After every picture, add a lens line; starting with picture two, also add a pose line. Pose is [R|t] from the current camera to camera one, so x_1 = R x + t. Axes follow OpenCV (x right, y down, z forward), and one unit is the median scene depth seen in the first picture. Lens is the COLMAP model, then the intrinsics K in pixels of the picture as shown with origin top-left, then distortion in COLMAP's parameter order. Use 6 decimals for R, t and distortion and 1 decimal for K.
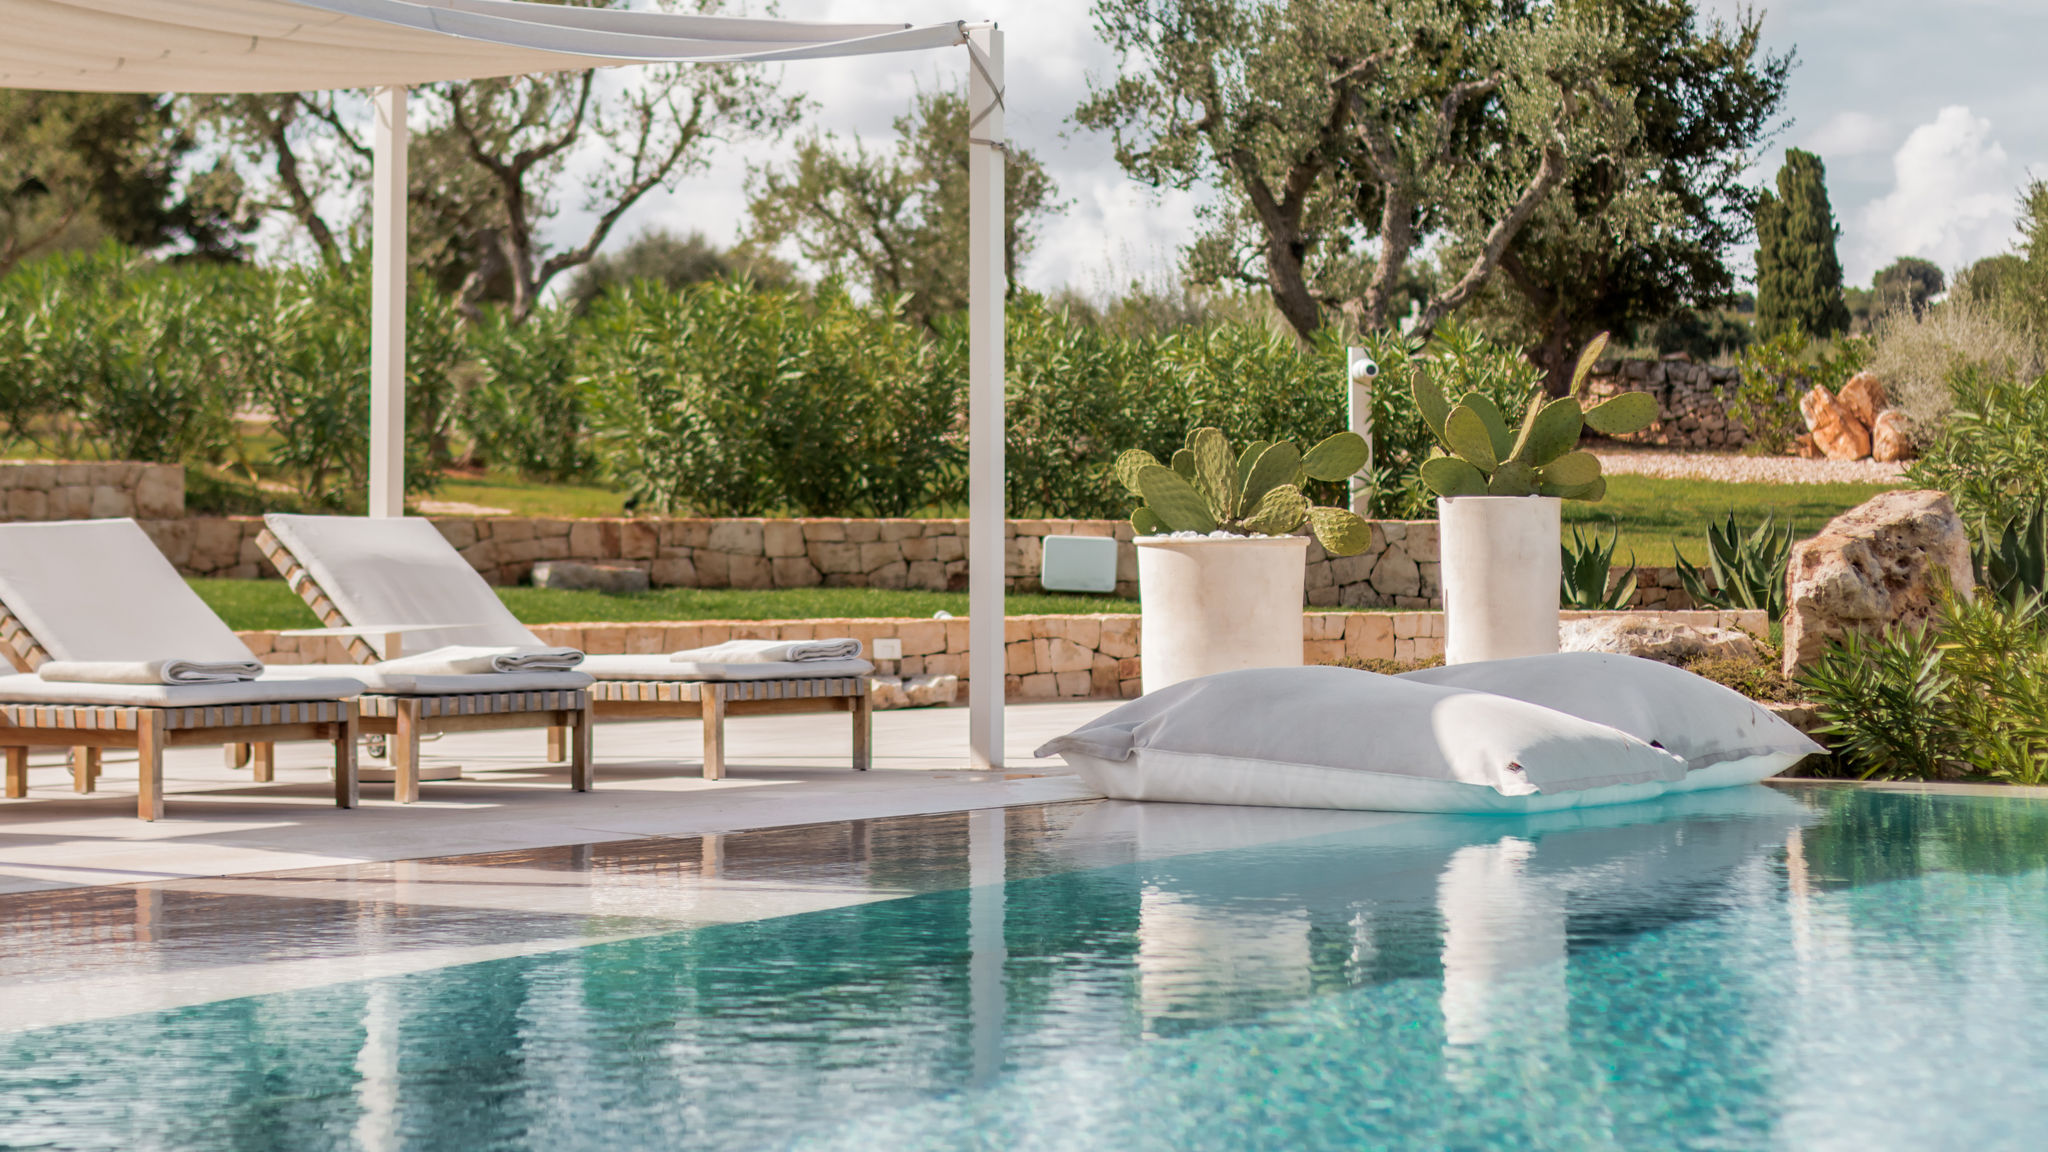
lens RADIAL K [[4770.4, 0, 1012.6], [0, 4770.4, 565.6], [0, 0, 1]] dist [0.109856, 0.000000]
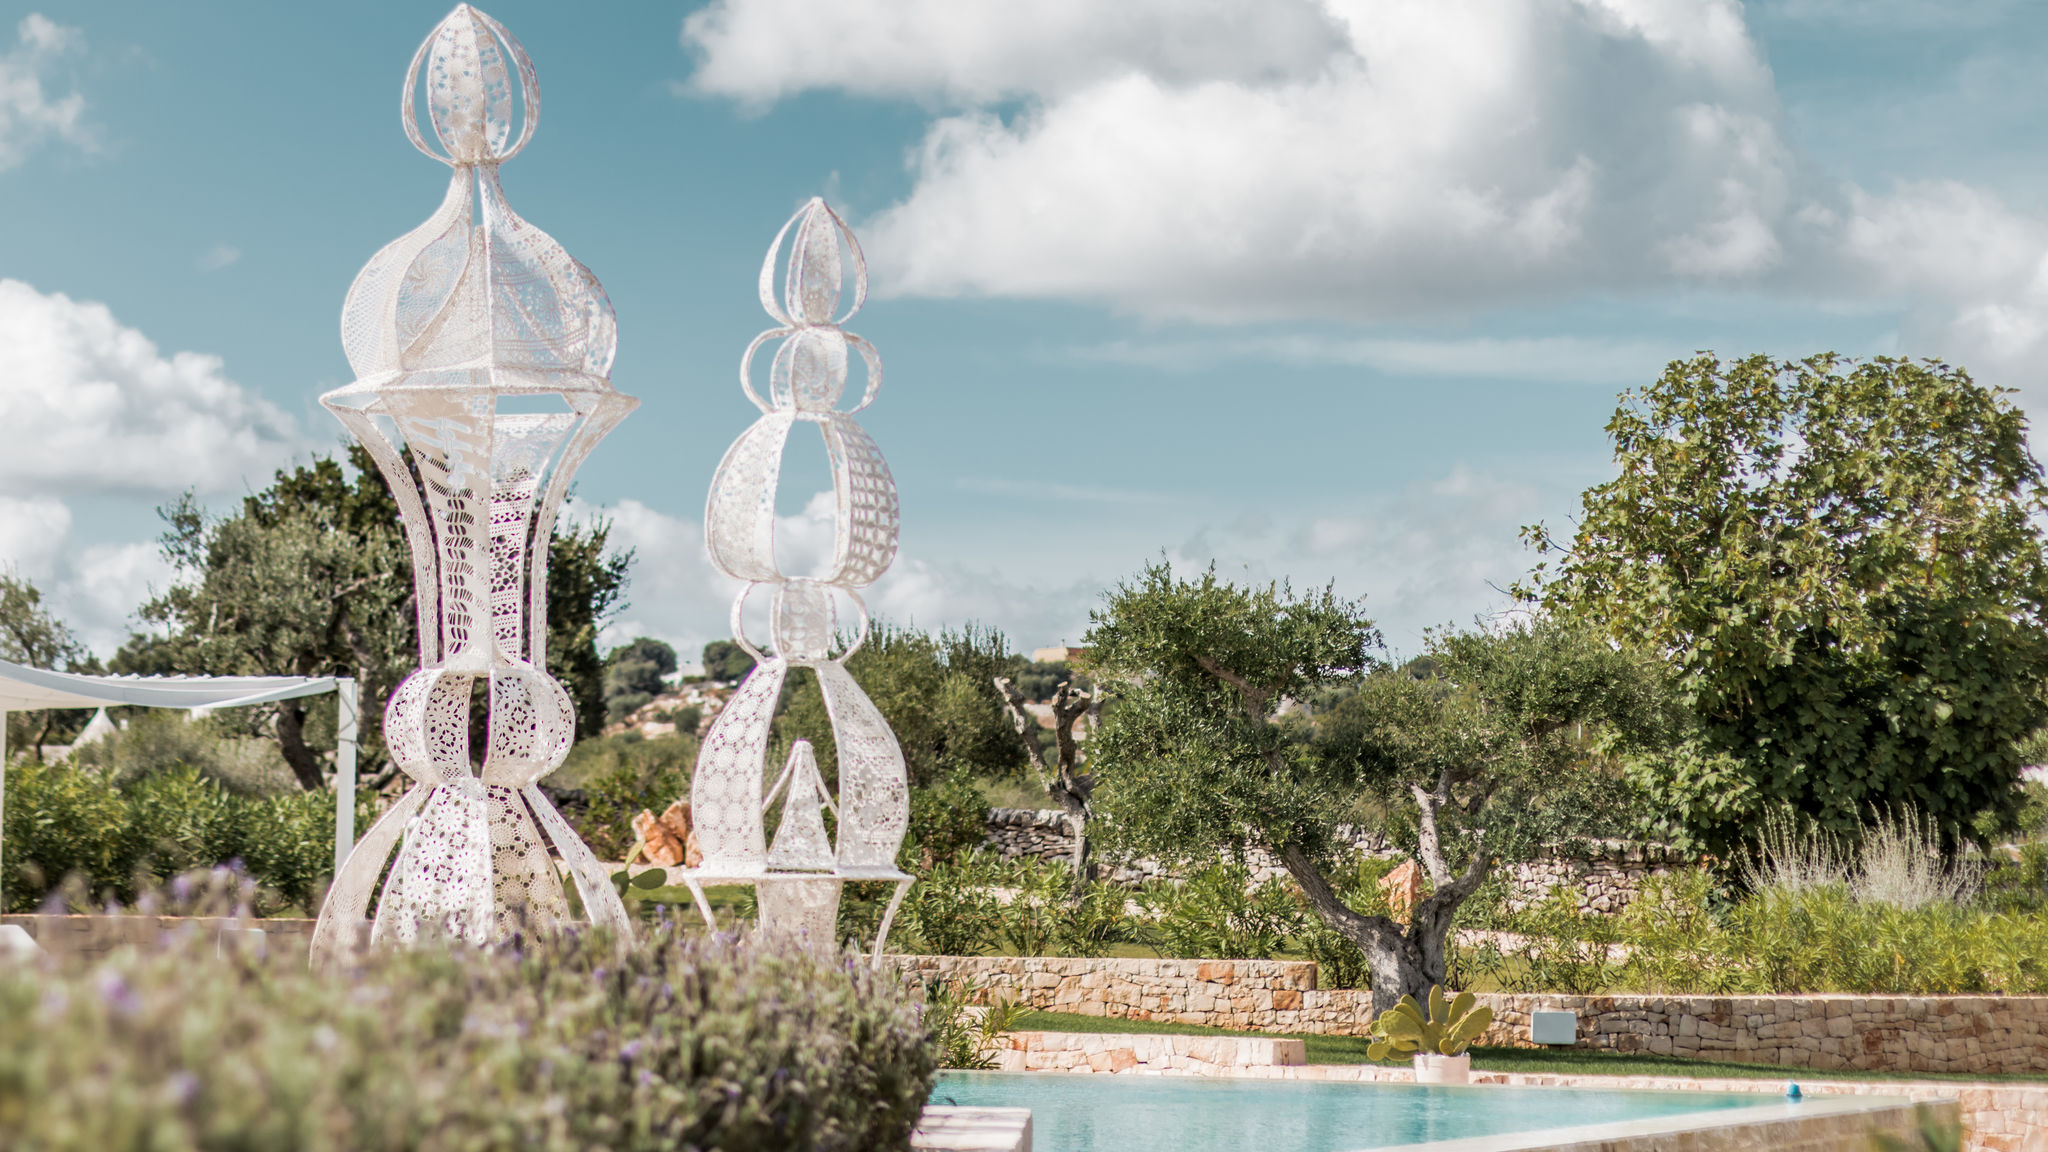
lens RADIAL K [[4770.4, 0, 1030.2], [0, 4770.4, 573.4], [0, 0, 1]] dist [0.109856, 0.000000]
pose [[0.964536, 0.034144, 0.261732, -0.072600], [-0.014202, 0.996875, -0.077711, -0.002196], [-0.263568, 0.071238, 0.962007, -0.278733]]
